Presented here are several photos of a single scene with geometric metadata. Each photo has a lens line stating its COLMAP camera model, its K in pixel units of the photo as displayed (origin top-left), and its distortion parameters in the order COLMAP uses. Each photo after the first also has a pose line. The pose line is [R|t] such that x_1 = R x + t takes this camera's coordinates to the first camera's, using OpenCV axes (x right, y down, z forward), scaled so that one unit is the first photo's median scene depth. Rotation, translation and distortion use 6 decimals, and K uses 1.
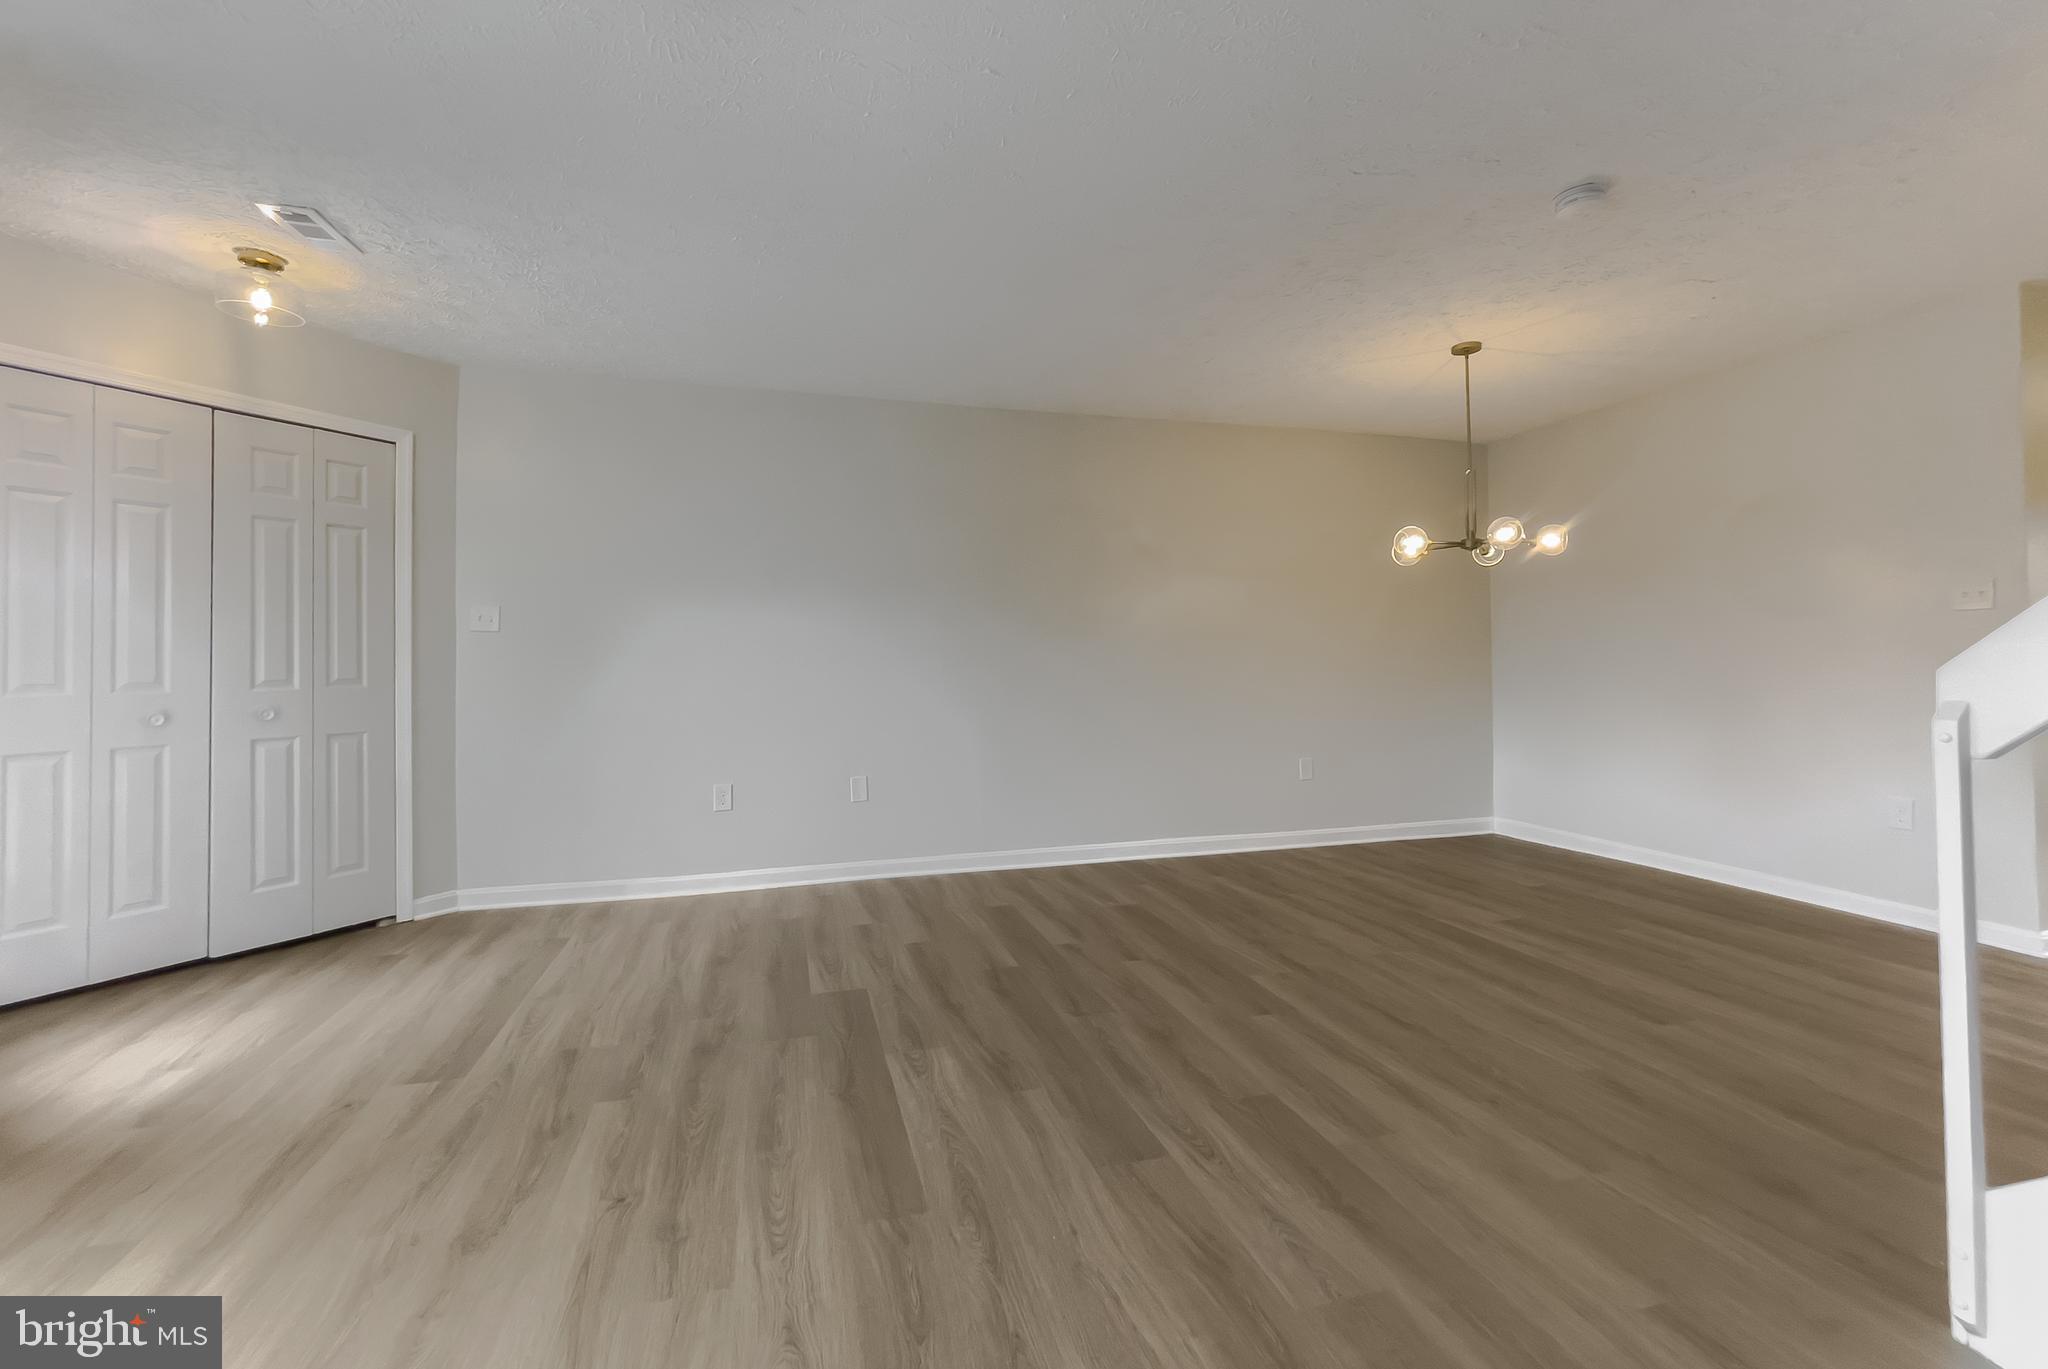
lens RADIAL K [[857.2, 0, 1015.1], [0, 857.2, 652.0], [0, 0, 1]] dist [0.000772, 0.000236]
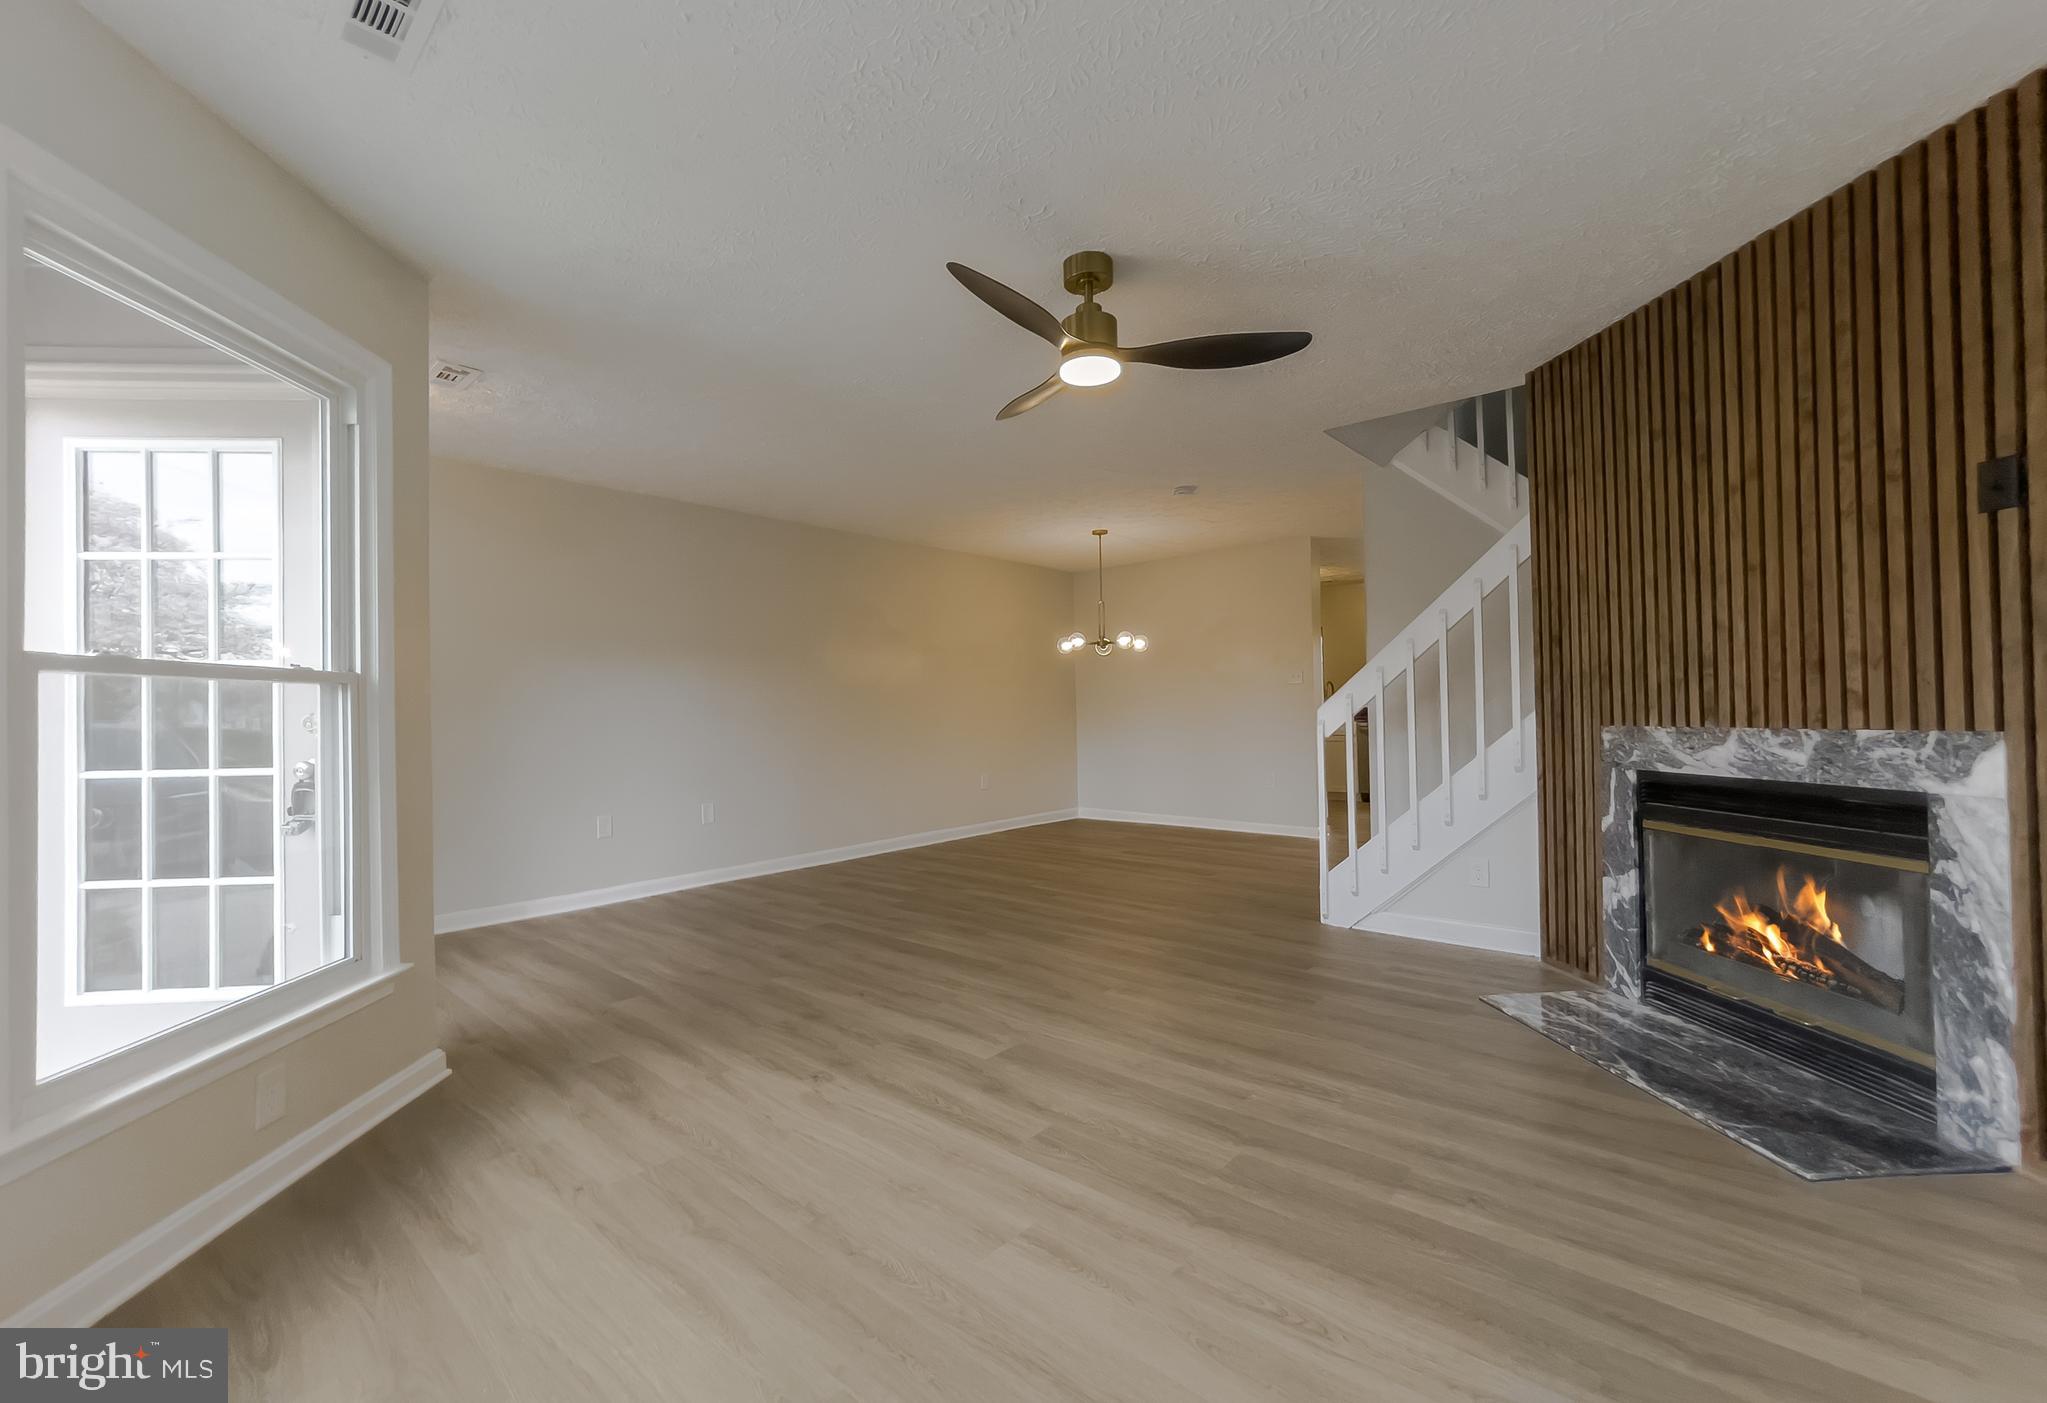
lens RADIAL K [[844.9, 0, 1023.5], [0, 844.9, 701.5], [0, 0, 1]] dist [0.000188, 0.000077]
pose [[0.834329, -0.003606, 0.551256, -0.987991], [0.005599, 0.999982, -0.001933, -0.004885], [-0.551239, 0.004699, 0.834334, -0.638240]]
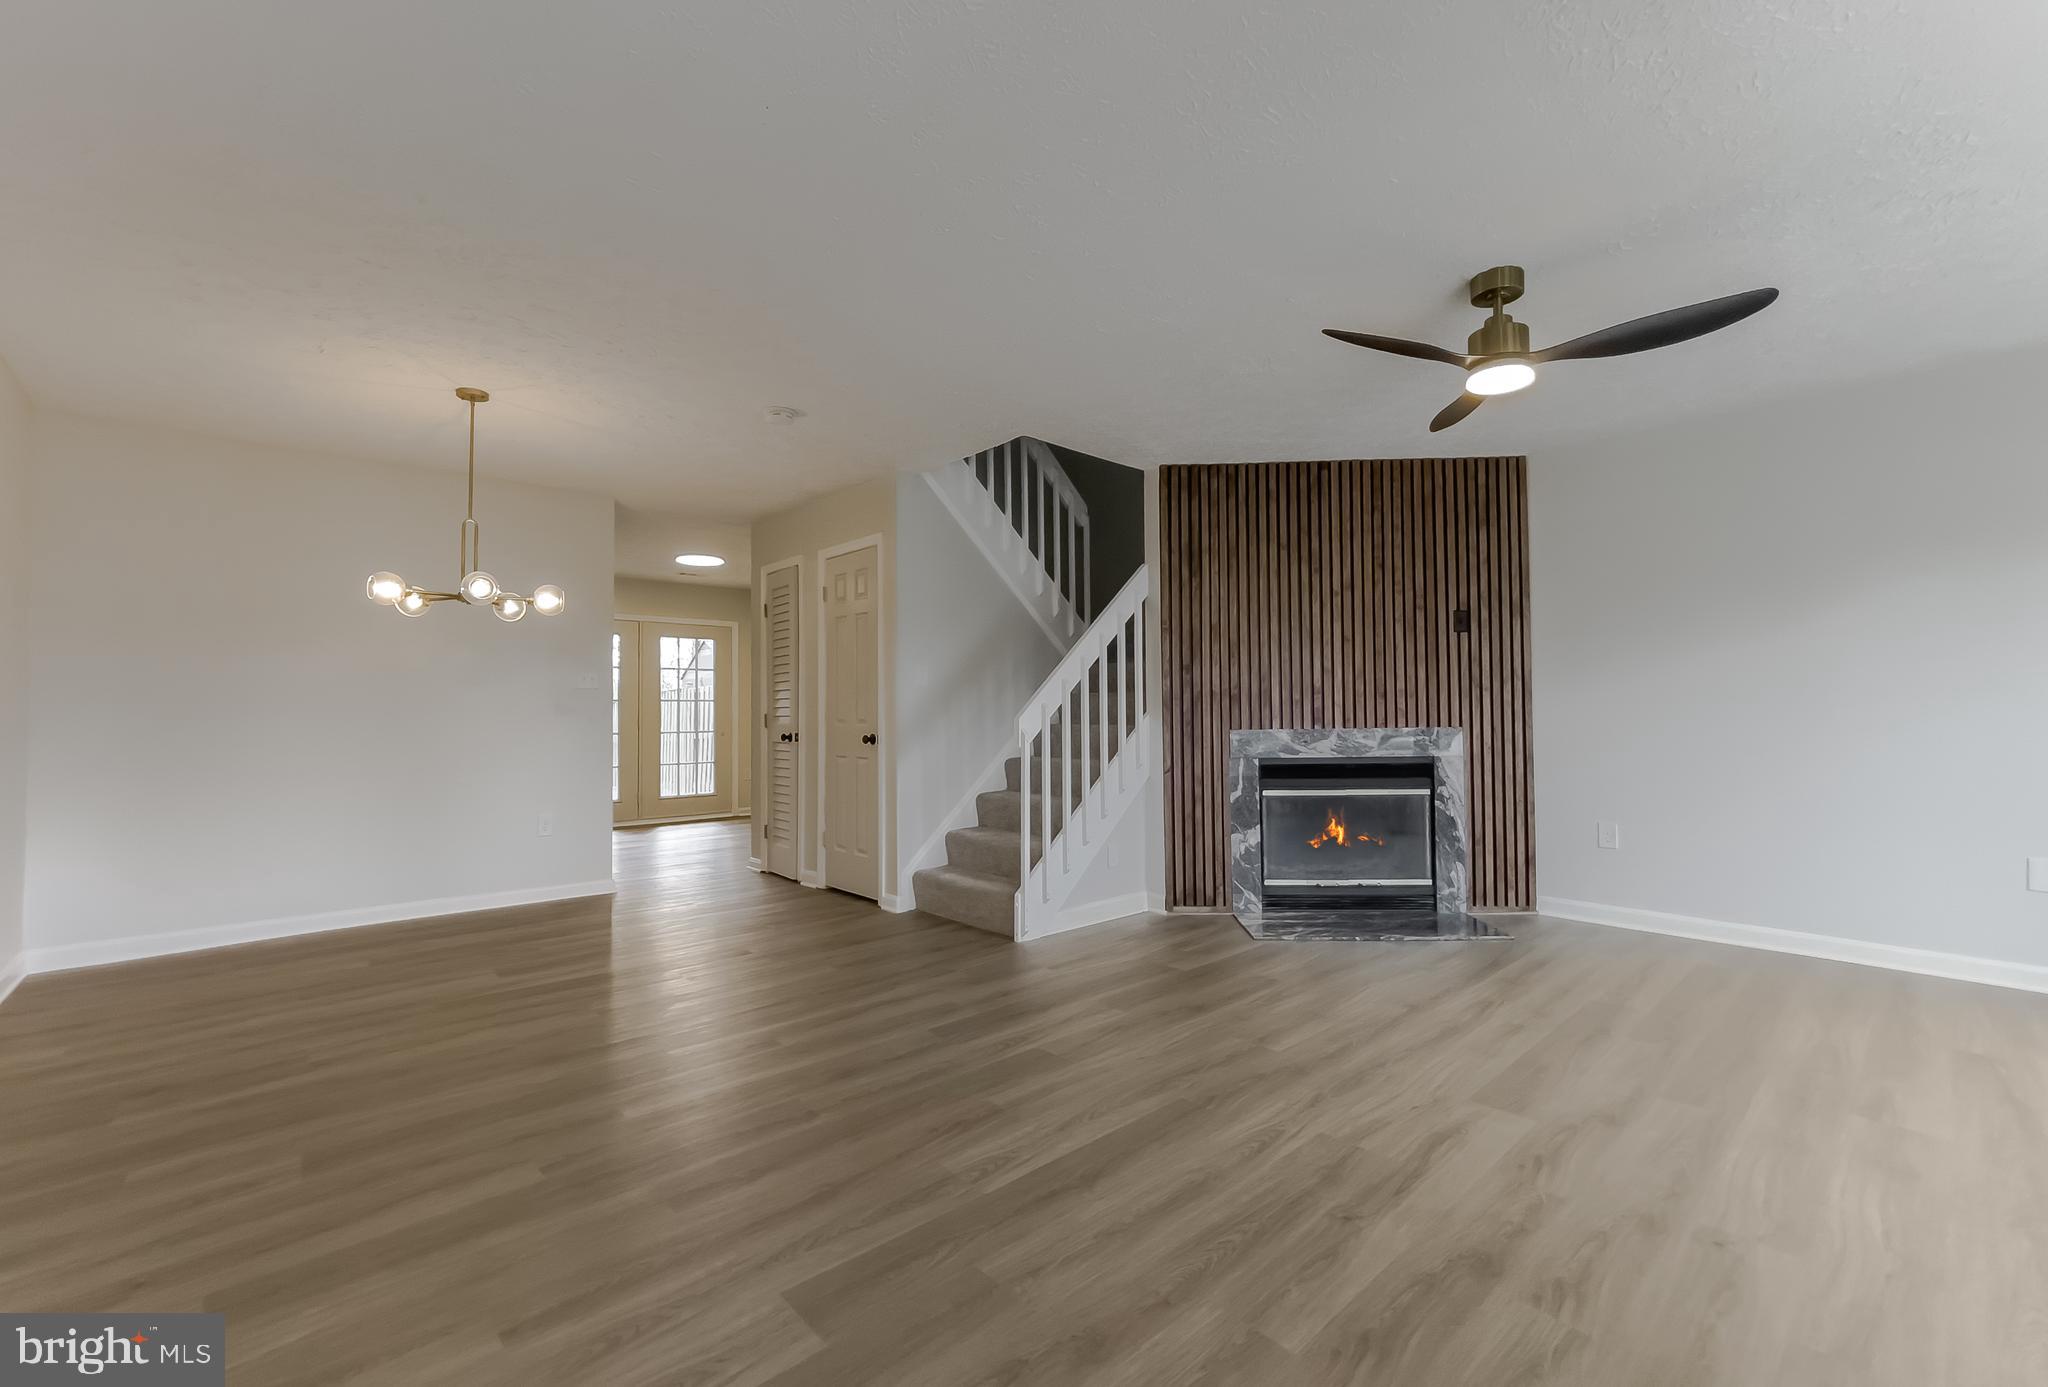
lens RADIAL K [[827.1, 0, 1024.0], [0, 827.1, 693.5], [0, 0, 1]] dist [-0.001273, -0.000161]
pose [[-0.436398, 0.033640, 0.899125, -0.995398], [-0.001408, 0.999274, -0.038070, 0.029022], [-0.899752, -0.017879, -0.436034, 1.477693]]
